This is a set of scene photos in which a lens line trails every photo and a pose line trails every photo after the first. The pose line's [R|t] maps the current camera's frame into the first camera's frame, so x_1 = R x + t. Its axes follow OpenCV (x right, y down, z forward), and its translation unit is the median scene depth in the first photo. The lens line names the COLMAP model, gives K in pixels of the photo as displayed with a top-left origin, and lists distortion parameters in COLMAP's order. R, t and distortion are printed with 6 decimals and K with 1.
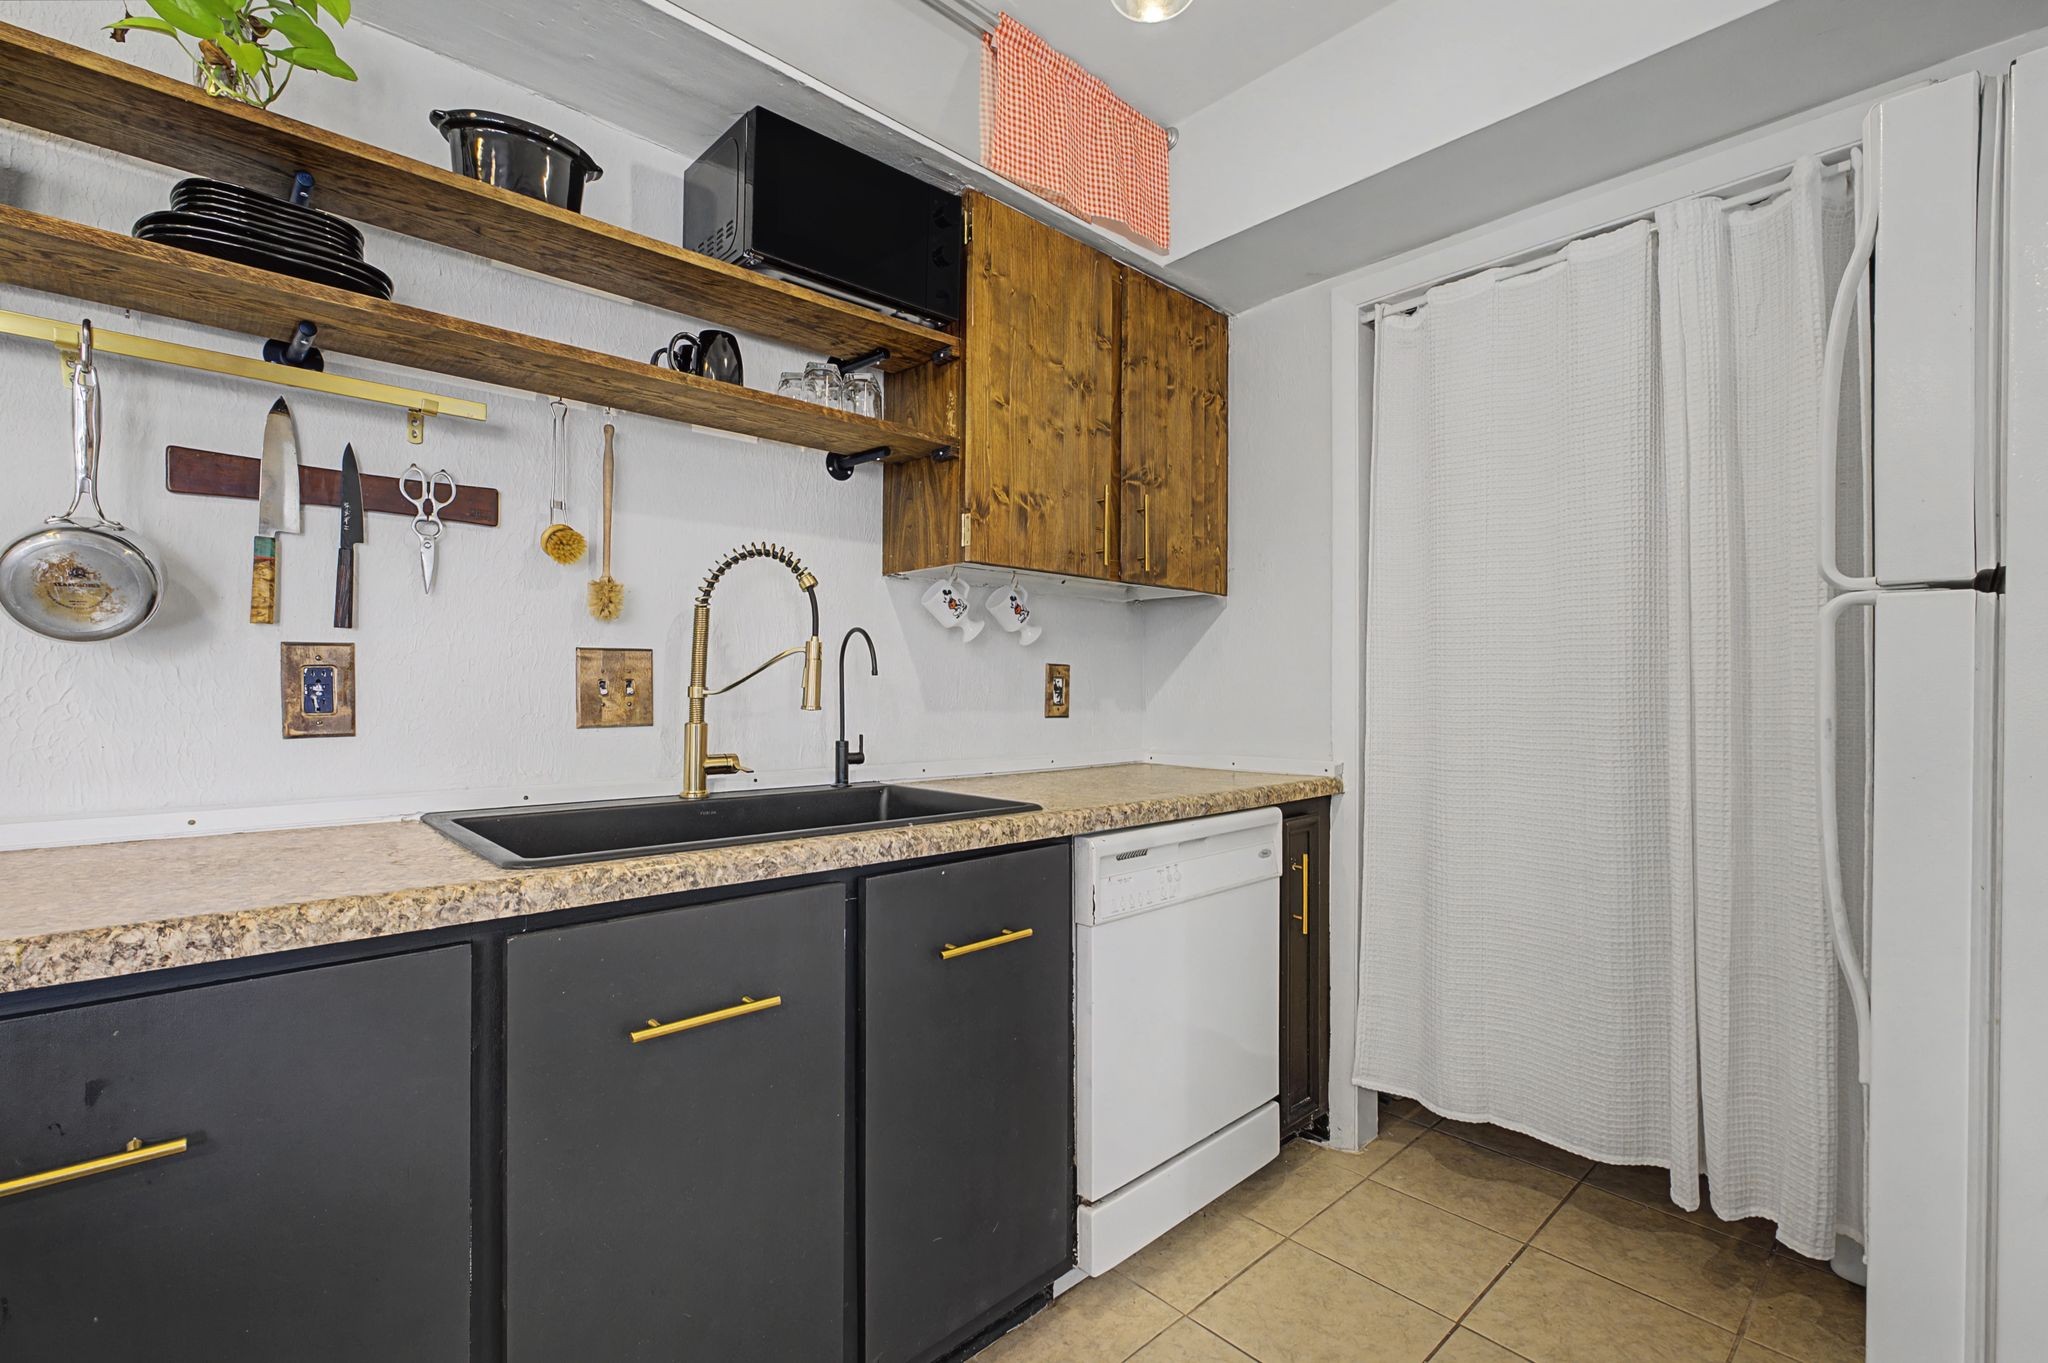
lens RADIAL K [[896.0, 0, 1030.9], [0, 896.0, 690.0], [0, 0, 1]] dist [-0.002590, 0.000265]
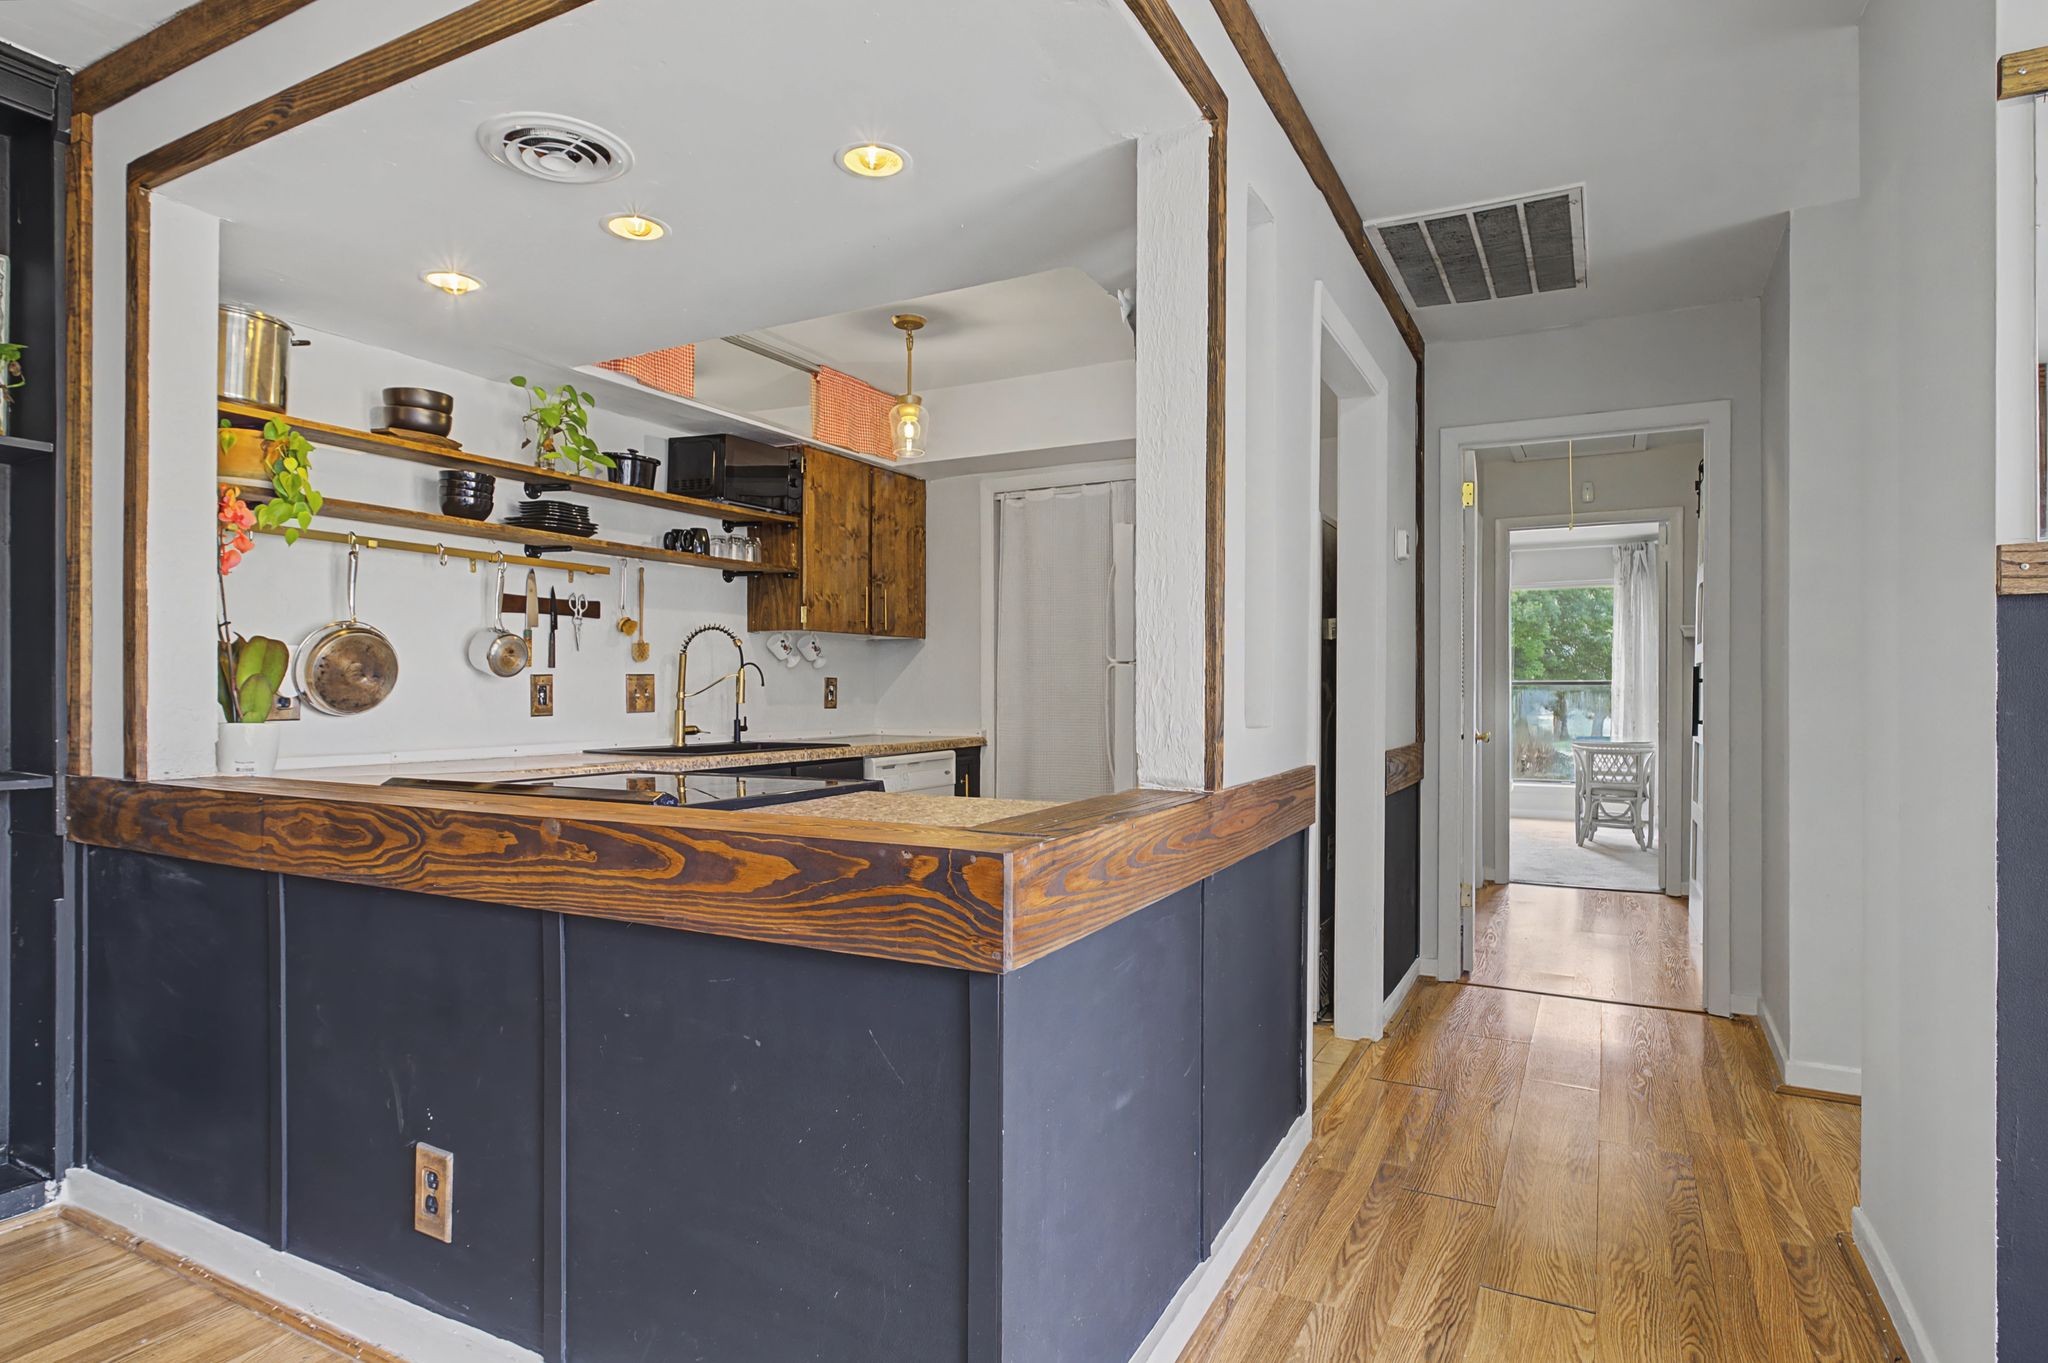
lens RADIAL K [[1089.3, 0, 1030.3], [0, 1089.3, 687.3], [0, 0, 1]] dist [-0.003609, -0.000150]
pose [[0.944812, -0.004986, 0.327574, -0.389739], [0.005361, 0.999986, -0.000241, -0.009395], [-0.327568, 0.001984, 0.944825, -1.476763]]
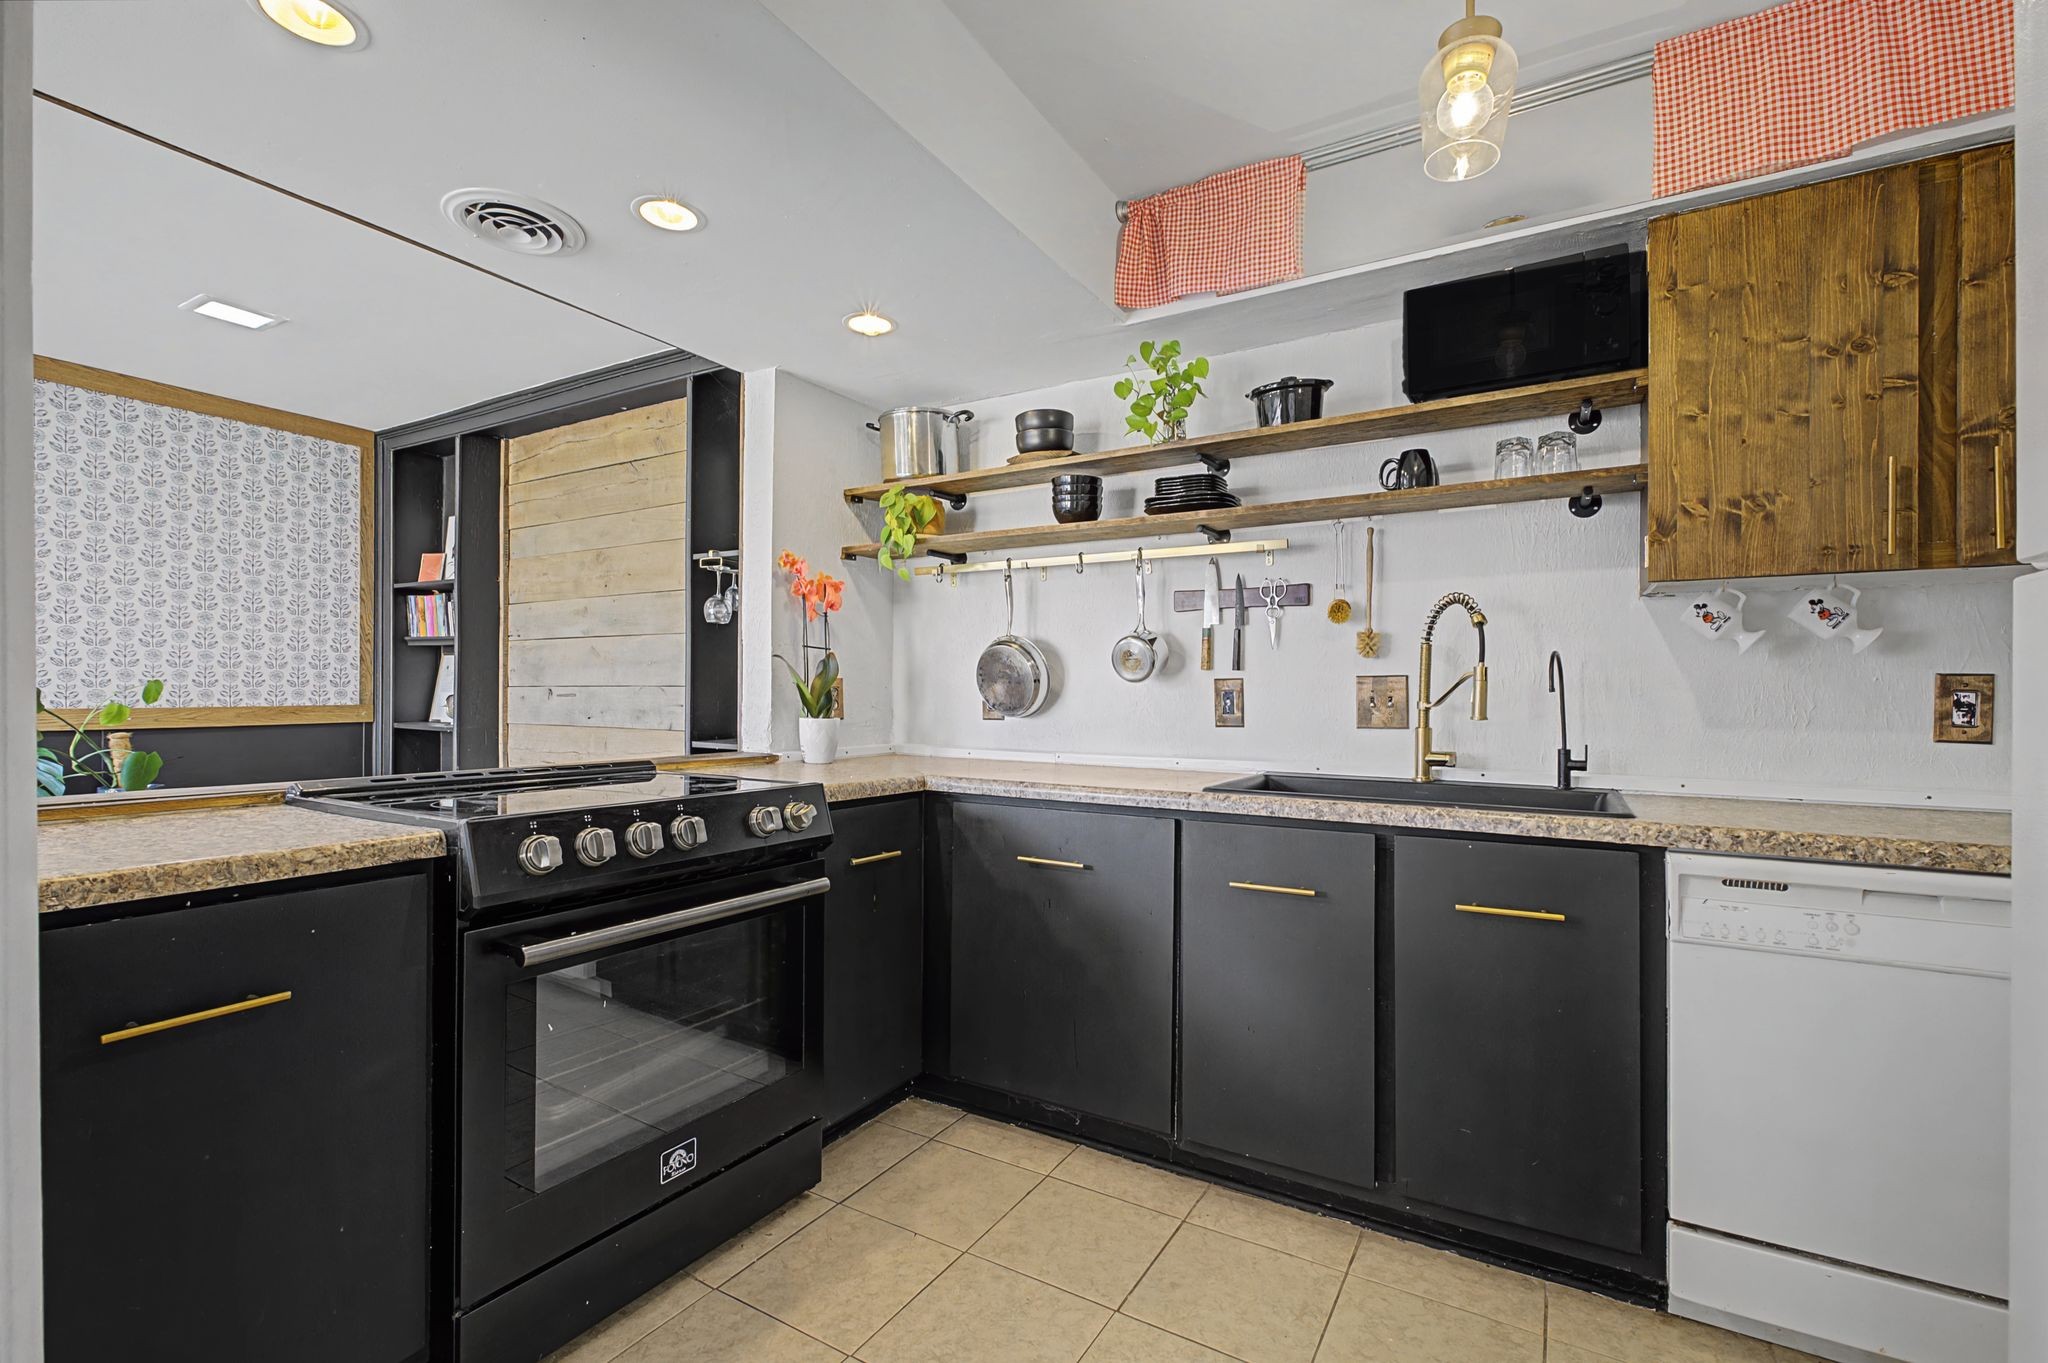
lens RADIAL K [[896.0, 0, 1030.9], [0, 896.0, 690.0], [0, 0, 1]] dist [-0.002590, 0.000265]
pose [[0.287471, -0.008900, -0.957748, 0.699559], [-0.005411, 0.999926, -0.010916, -0.002820], [0.957774, 0.008321, 0.287402, 0.018738]]
